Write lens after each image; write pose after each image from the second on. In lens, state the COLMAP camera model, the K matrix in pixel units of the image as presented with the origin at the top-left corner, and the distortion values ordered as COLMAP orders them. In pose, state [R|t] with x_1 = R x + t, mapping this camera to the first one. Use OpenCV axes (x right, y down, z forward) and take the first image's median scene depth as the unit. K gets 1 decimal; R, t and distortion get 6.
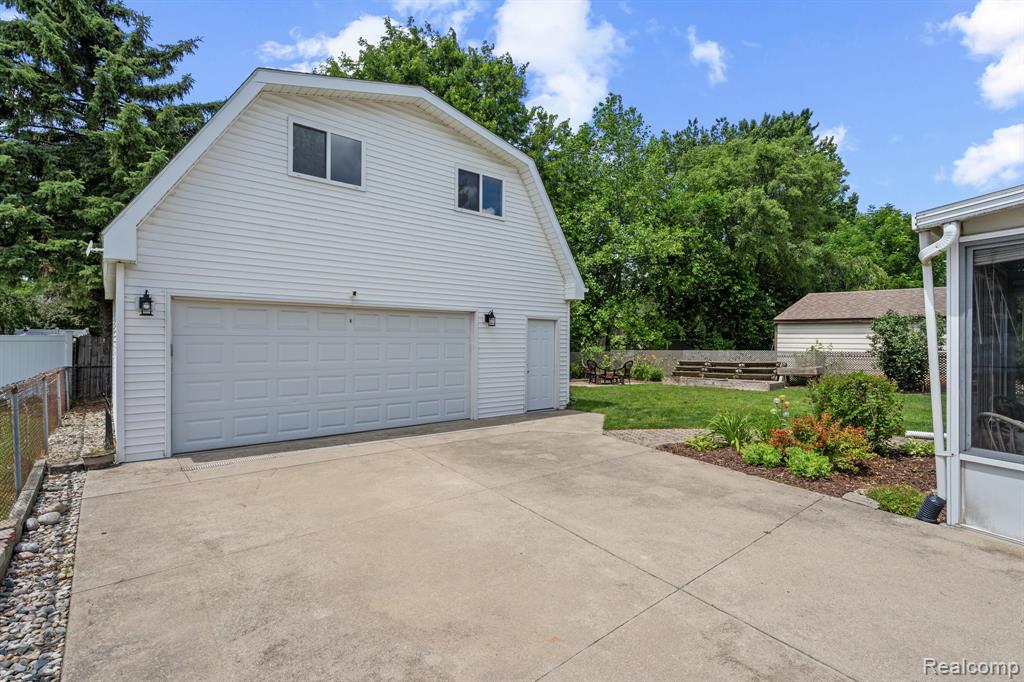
lens RADIAL K [[468.4, 0, 512.0], [0, 468.4, 341.0], [0, 0, 1]] dist [-0.000523, 0.000005]
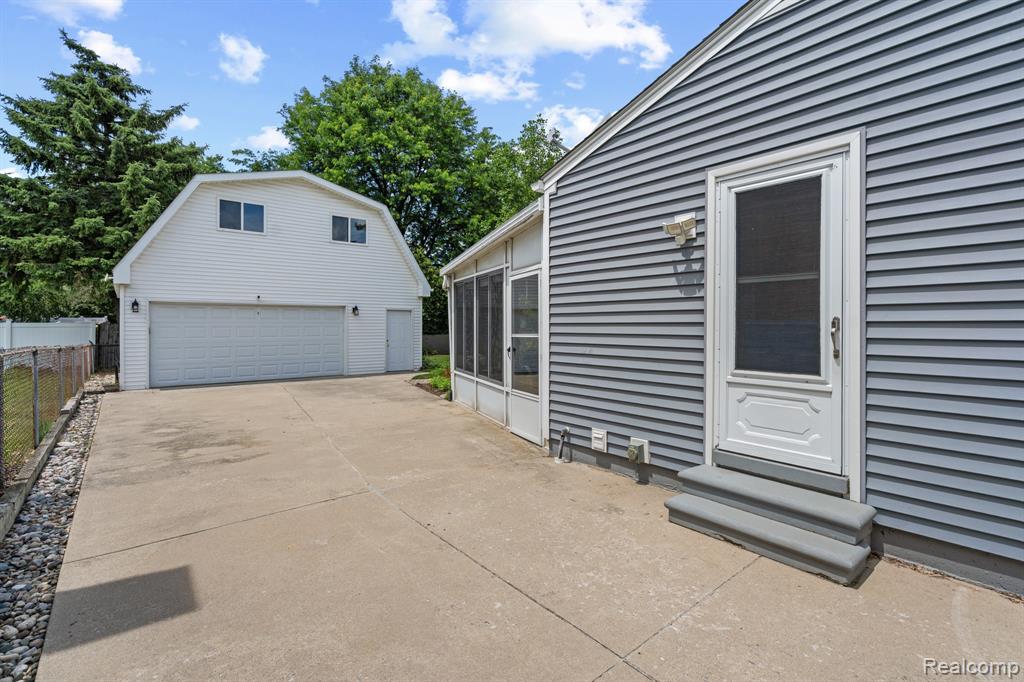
lens RADIAL K [[479.8, 0, 511.0], [0, 479.8, 321.6], [0, 0, 1]] dist [-0.005171, -0.000030]
pose [[0.999397, -0.005441, -0.034287, 0.400064], [0.005171, 0.999955, -0.007955, 0.003227], [0.034329, 0.007773, 0.999380, -0.438496]]
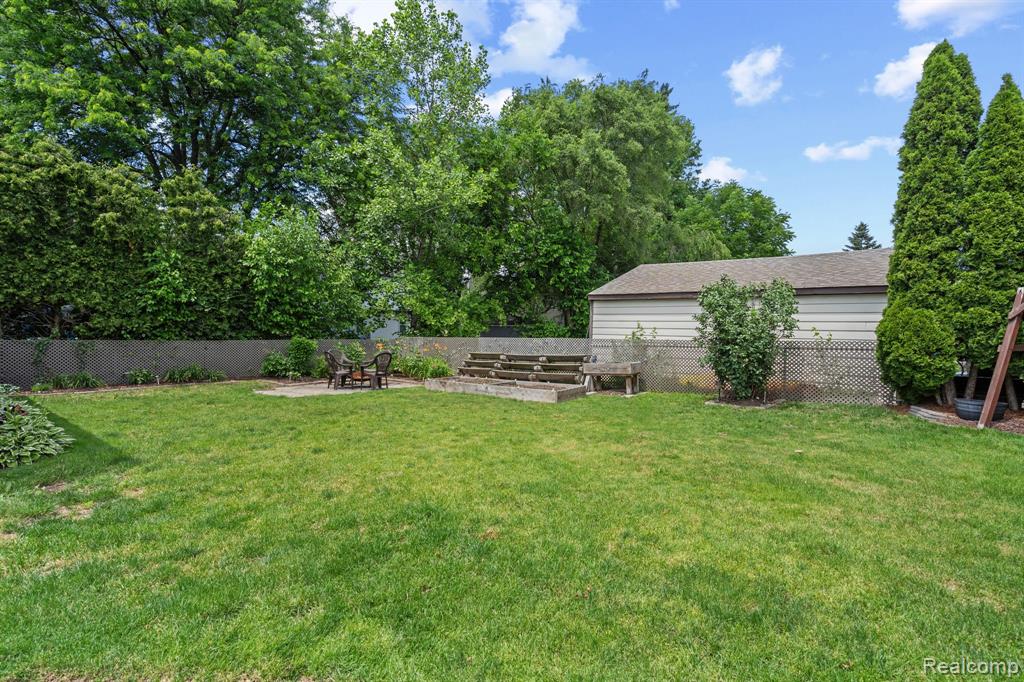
lens RADIAL K [[470.7, 0, 530.2], [0, 470.7, 334.5], [0, 0, 1]] dist [-0.002027, -0.000022]
pose [[0.965645, 0.007975, 0.259741, 0.380080], [-0.010263, 0.999920, 0.007455, 0.013335], [-0.259660, -0.009865, 0.965650, 0.440699]]
